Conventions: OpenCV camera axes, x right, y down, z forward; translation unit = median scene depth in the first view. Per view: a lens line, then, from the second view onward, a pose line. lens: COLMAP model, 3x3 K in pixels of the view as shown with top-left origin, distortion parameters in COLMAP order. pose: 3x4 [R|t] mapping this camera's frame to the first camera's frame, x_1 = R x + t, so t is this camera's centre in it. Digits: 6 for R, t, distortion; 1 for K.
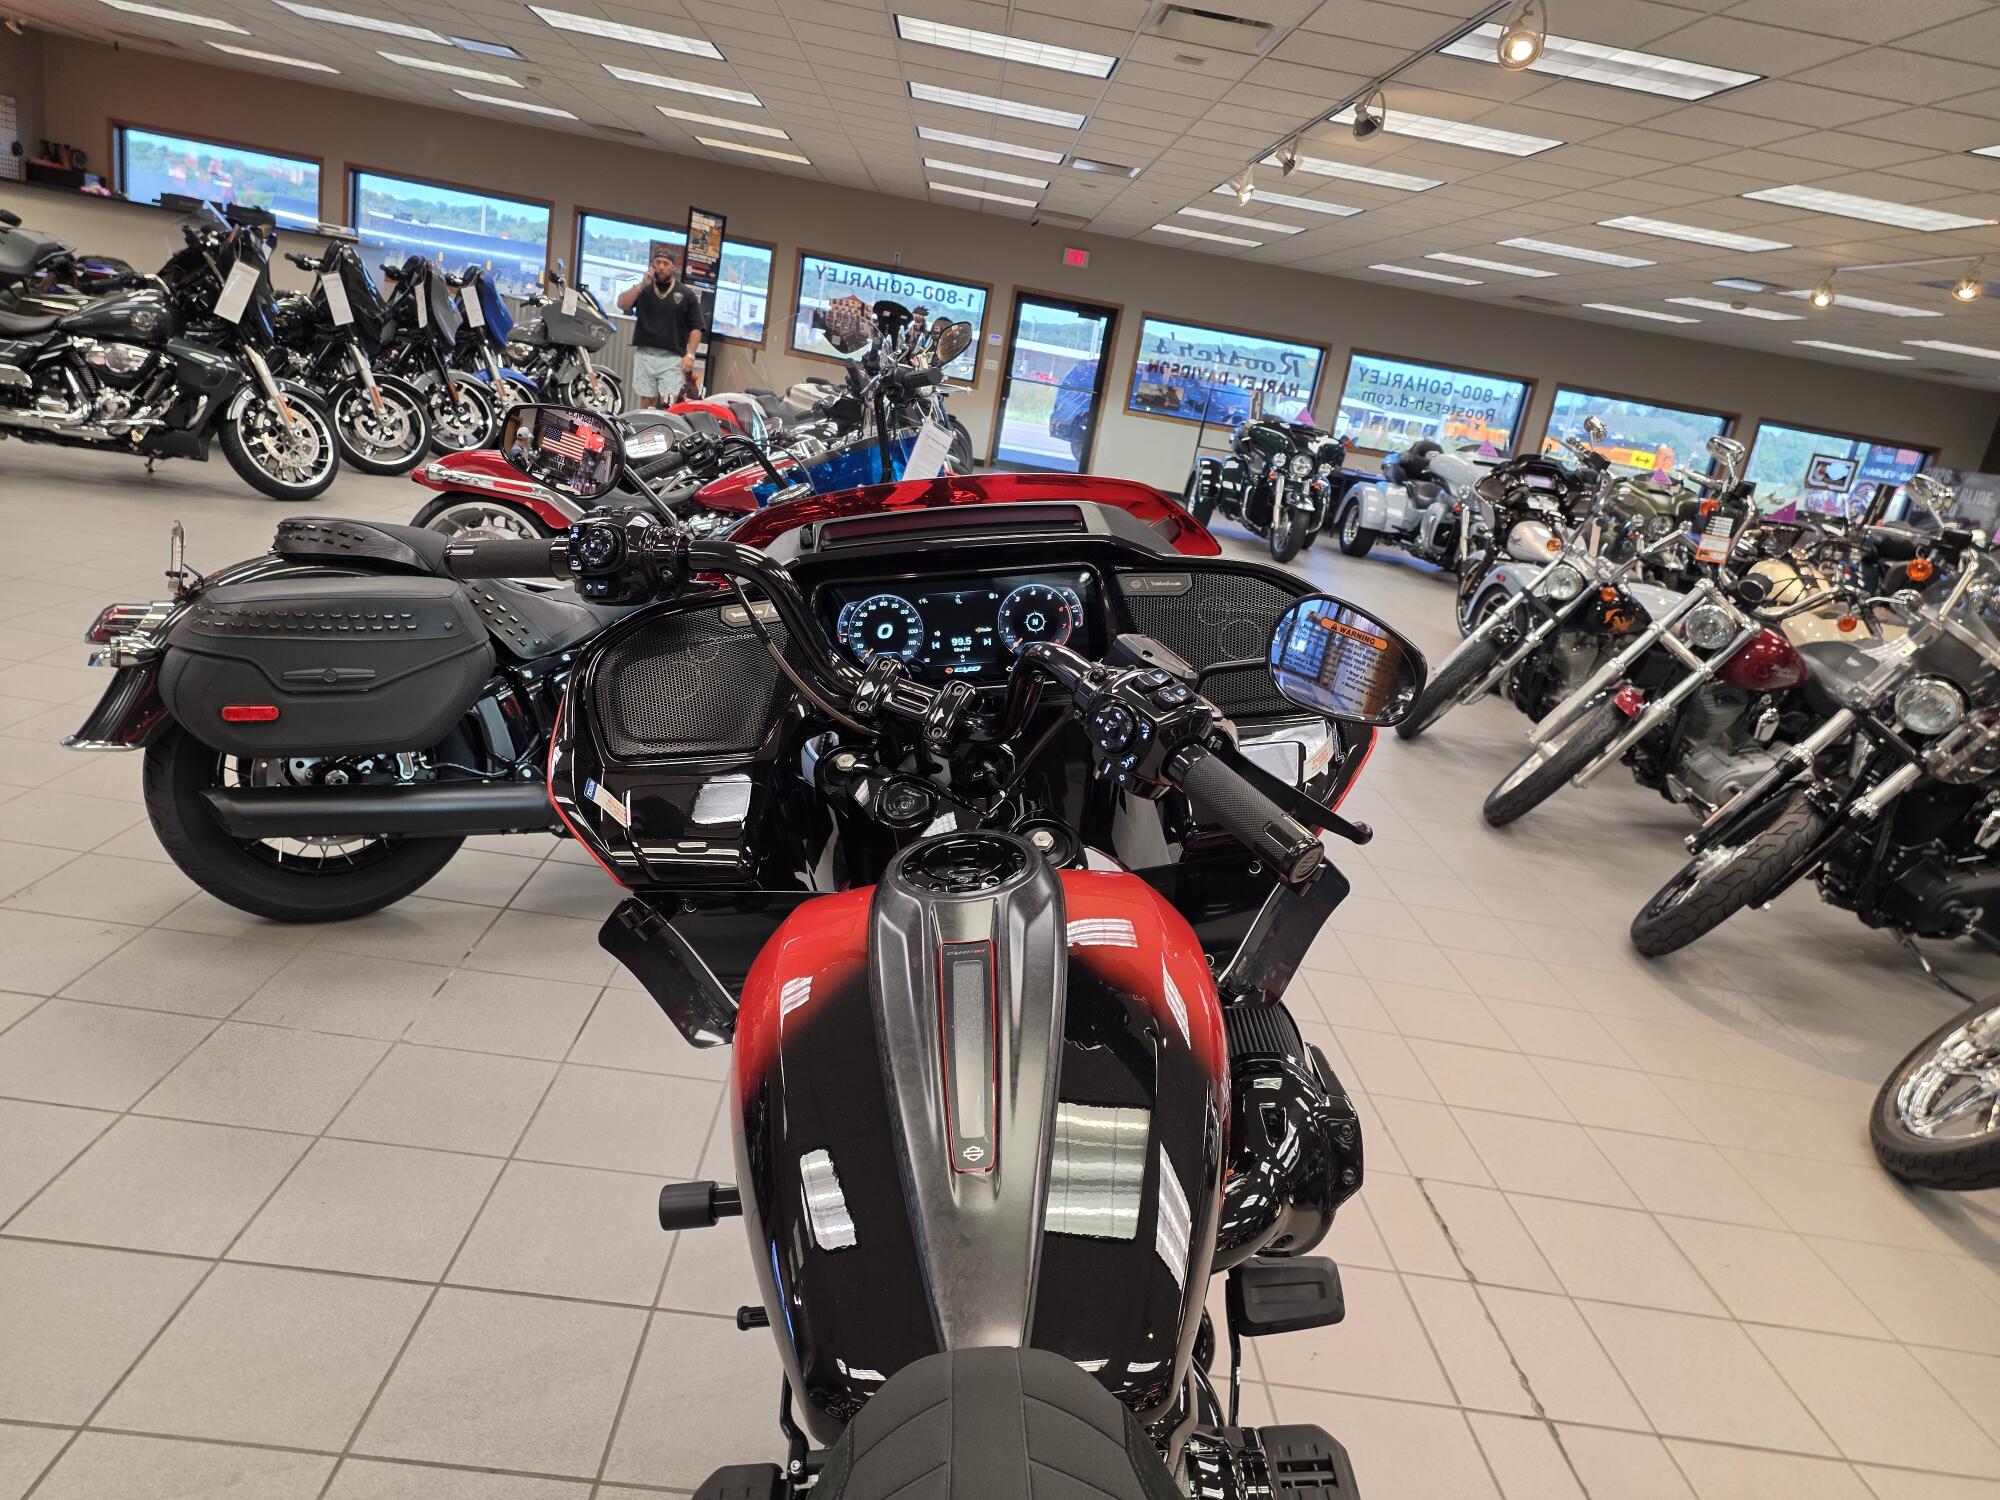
lens RADIAL K [[1339.2, 0, 992.7], [0, 1339.2, 728.2], [0, 0, 1]] dist [0.061252, -0.053191]
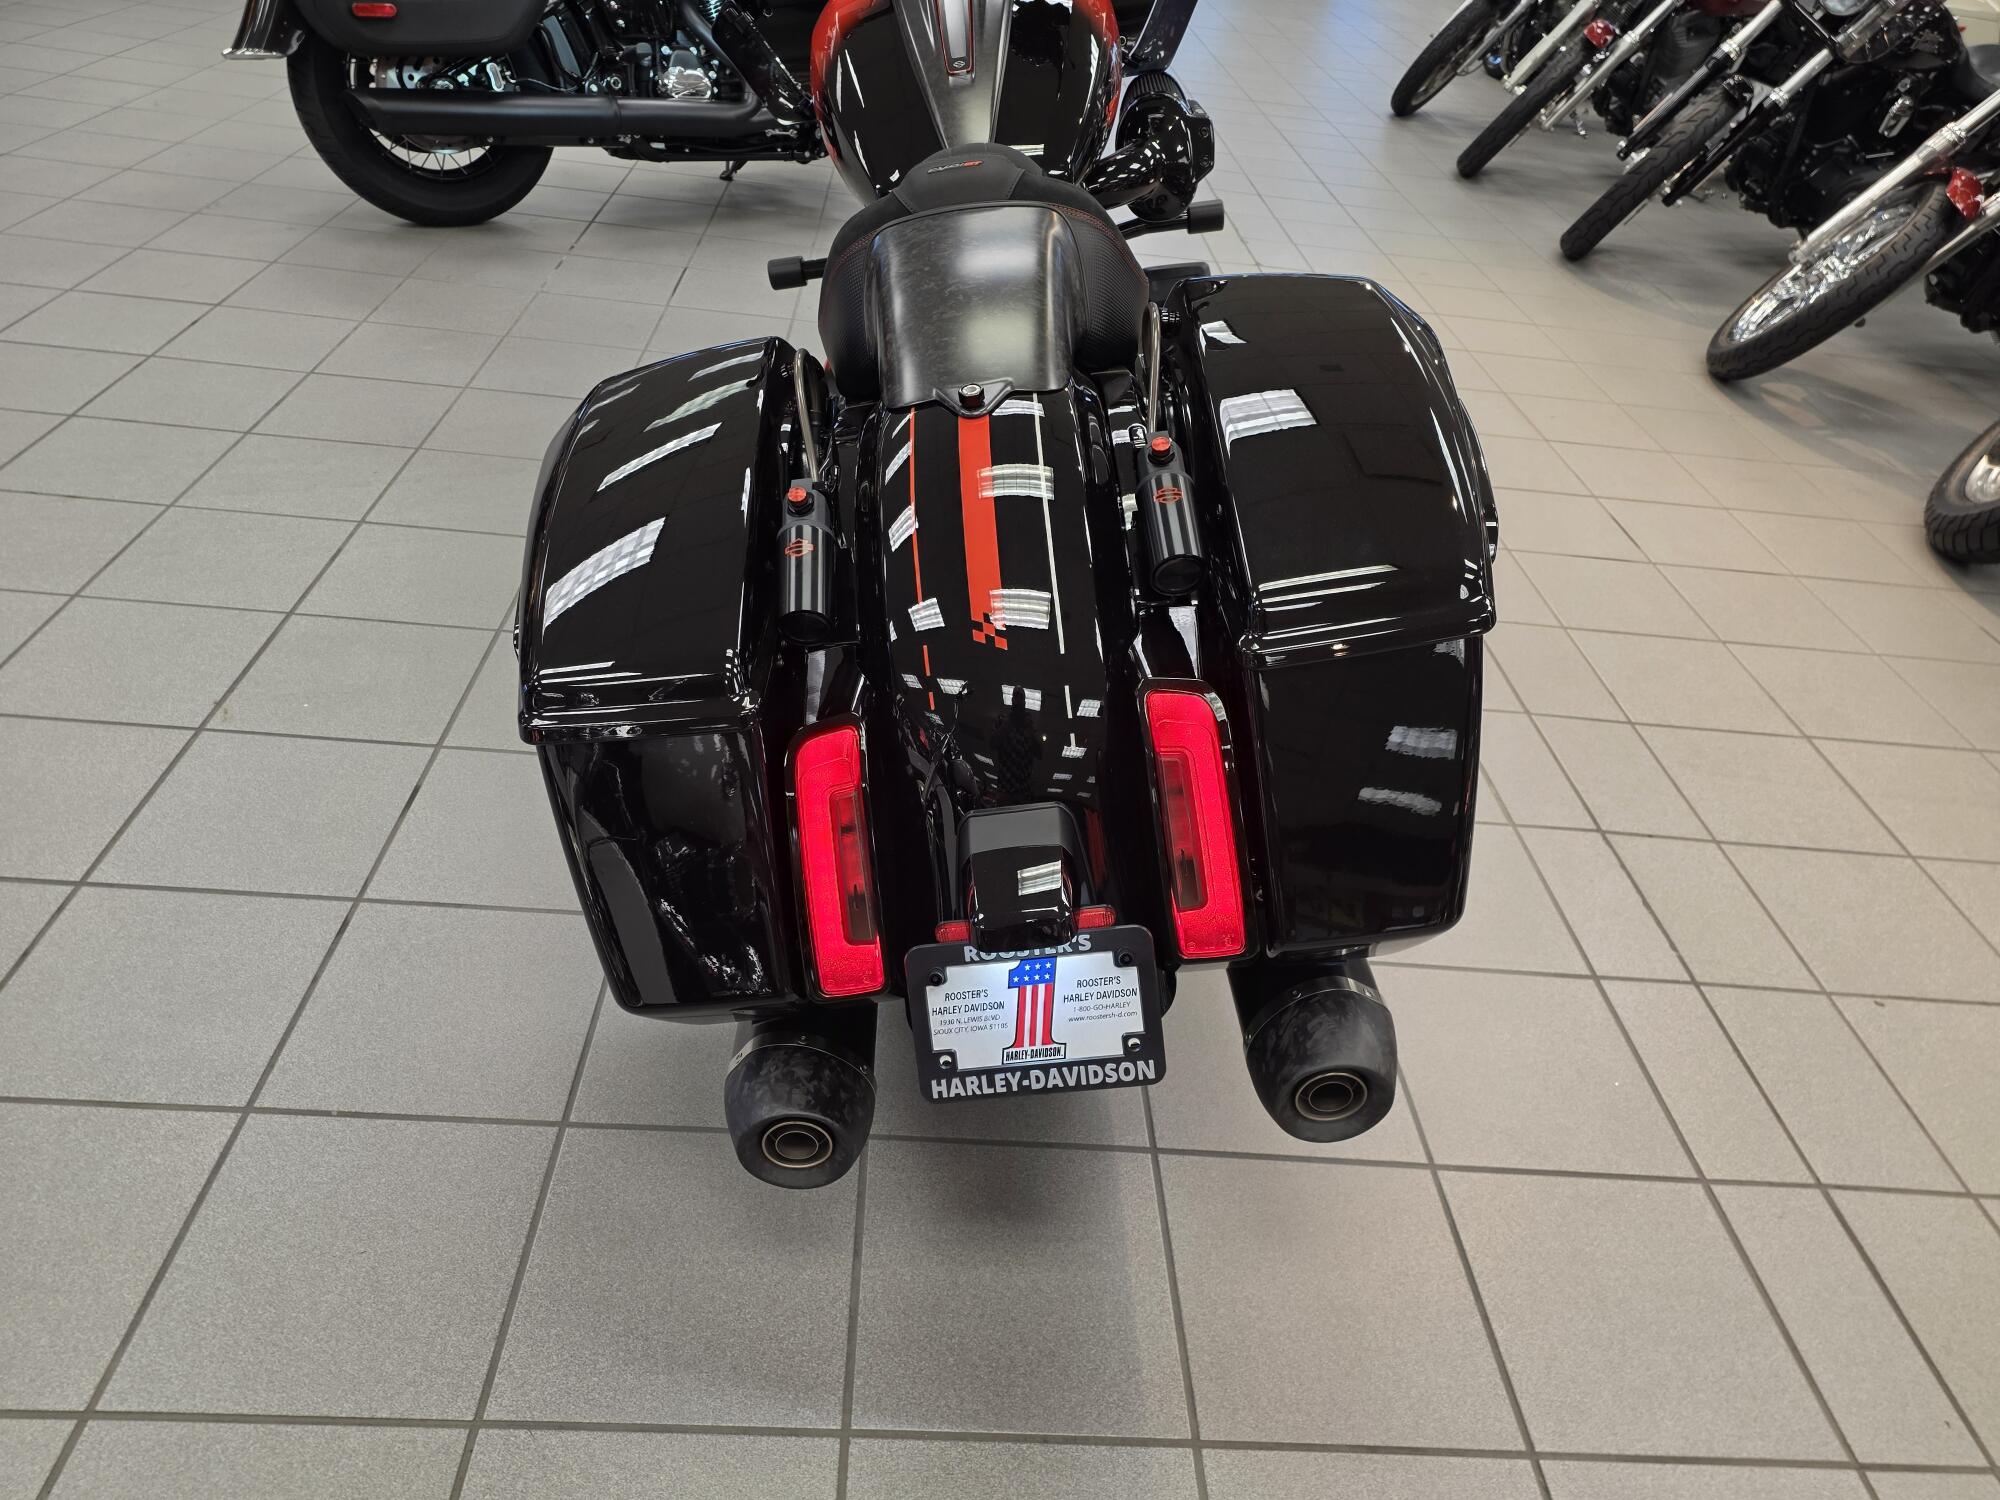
lens RADIAL K [[1348.8, 0, 1000.0], [0, 1348.8, 750.0], [0, 0, 1]] dist [0.050769, -0.039223]
pose [[0.998563, -0.046392, -0.026828, 0.009004], [0.052835, 0.936049, 0.347880, 0.104513], [0.008974, -0.348798, 0.937155, -0.187933]]
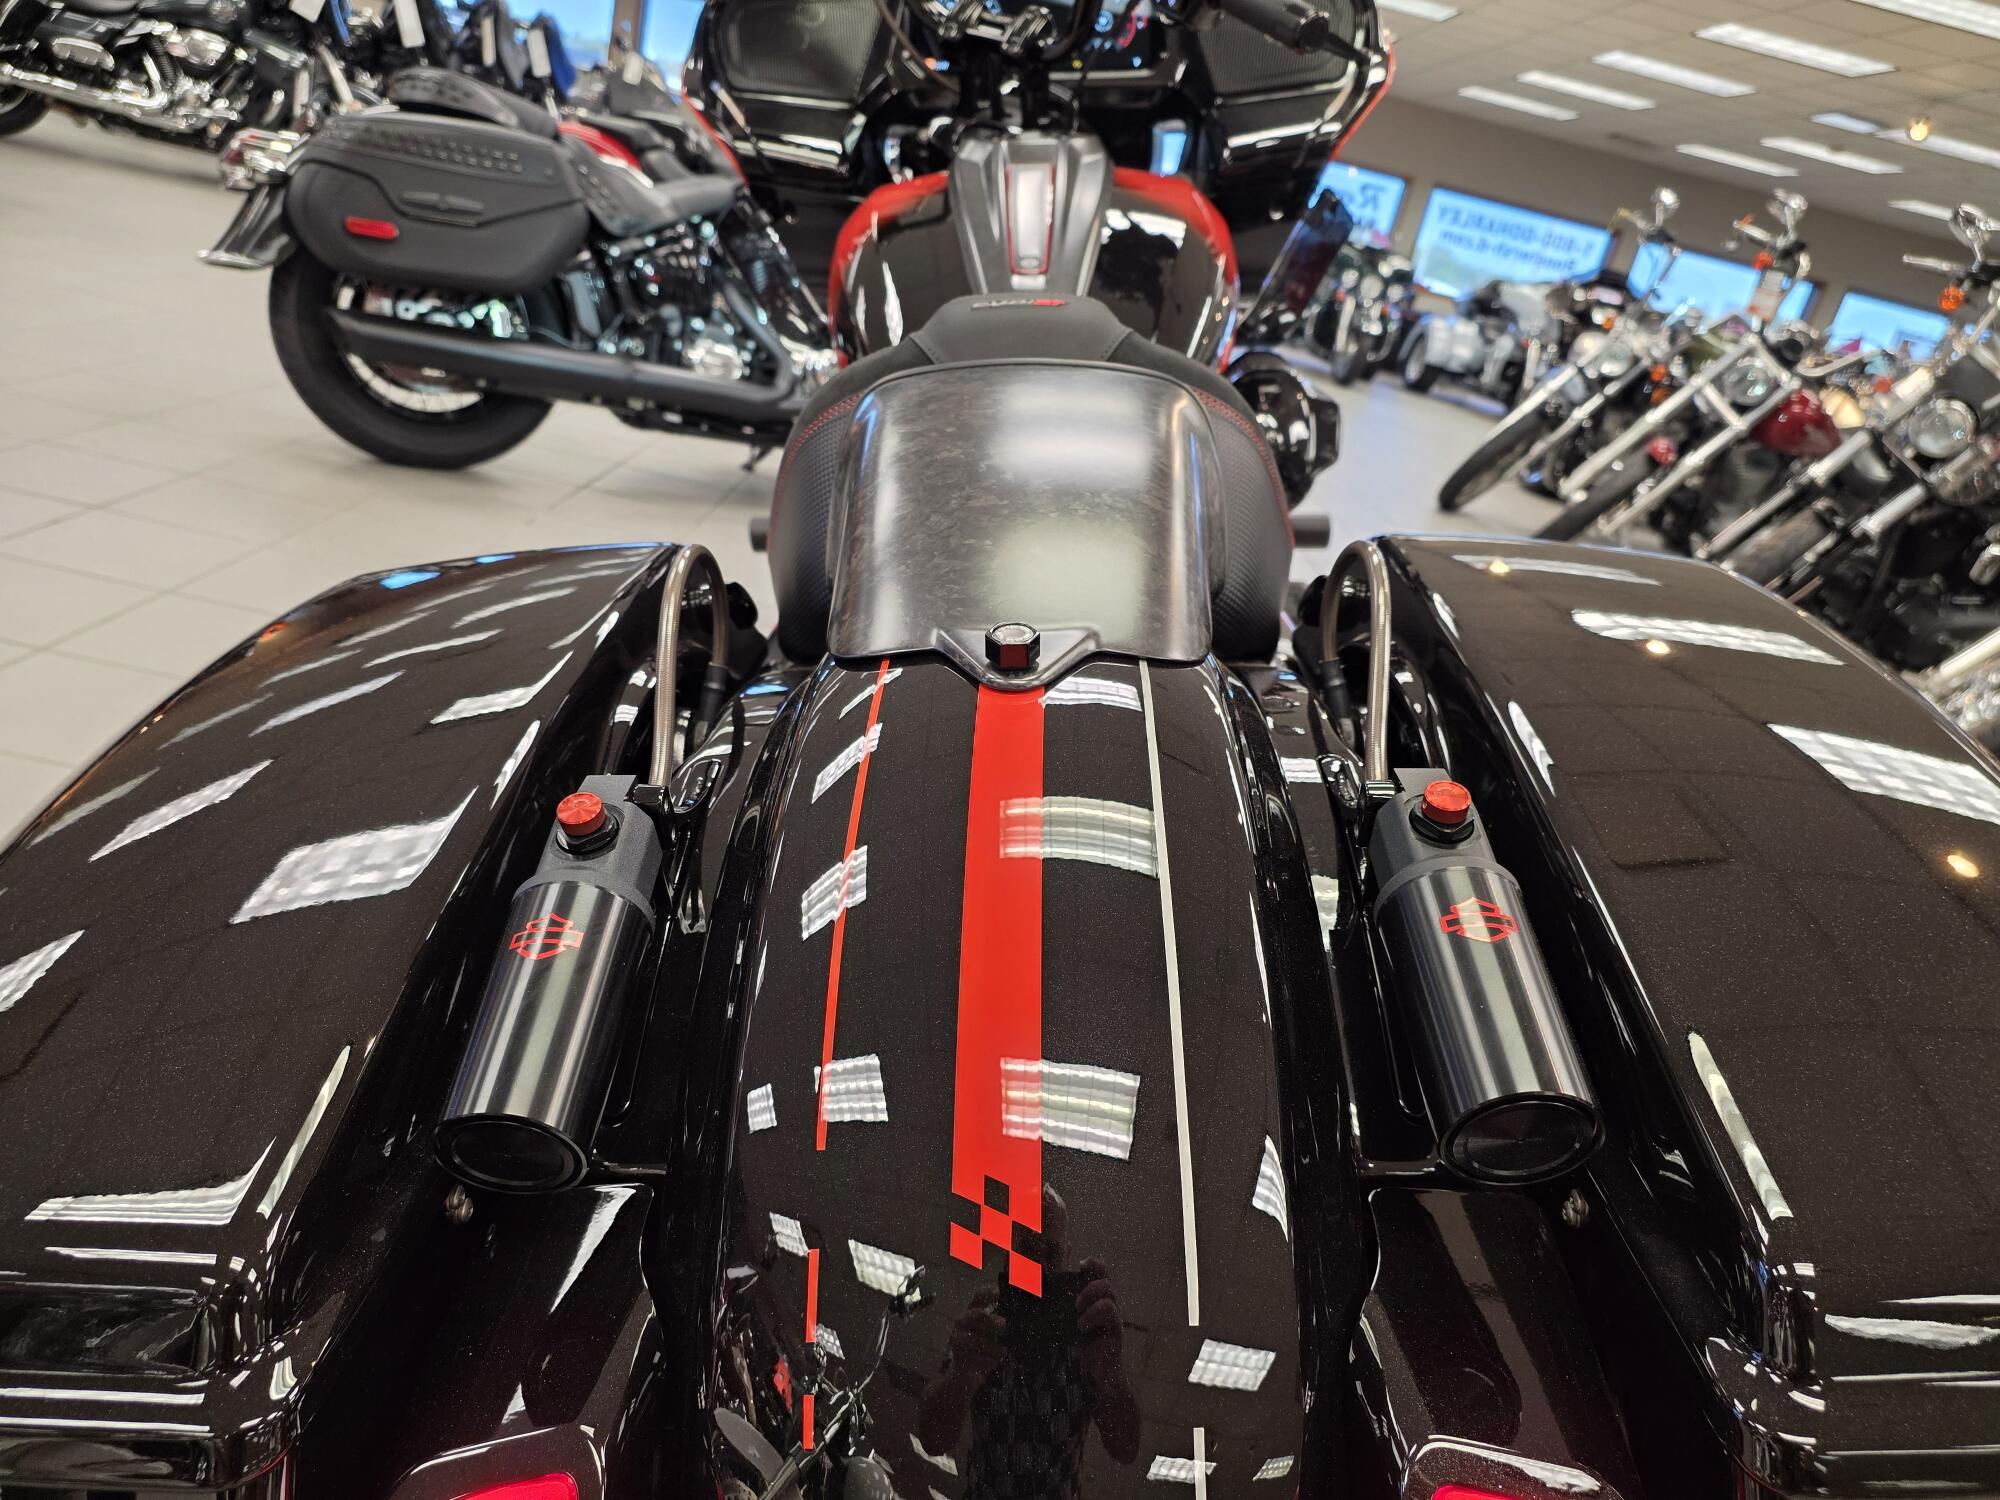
lens RADIAL K [[1370.4, 0, 1008.6], [0, 1370.4, 730.4], [0, 0, 1]] dist [0.009005, 0.000905]
pose [[0.997573, 0.068654, -0.011597, 0.002405], [-0.067279, 0.993358, 0.093350, 0.123813], [0.017929, -0.092343, 0.995566, -0.063454]]
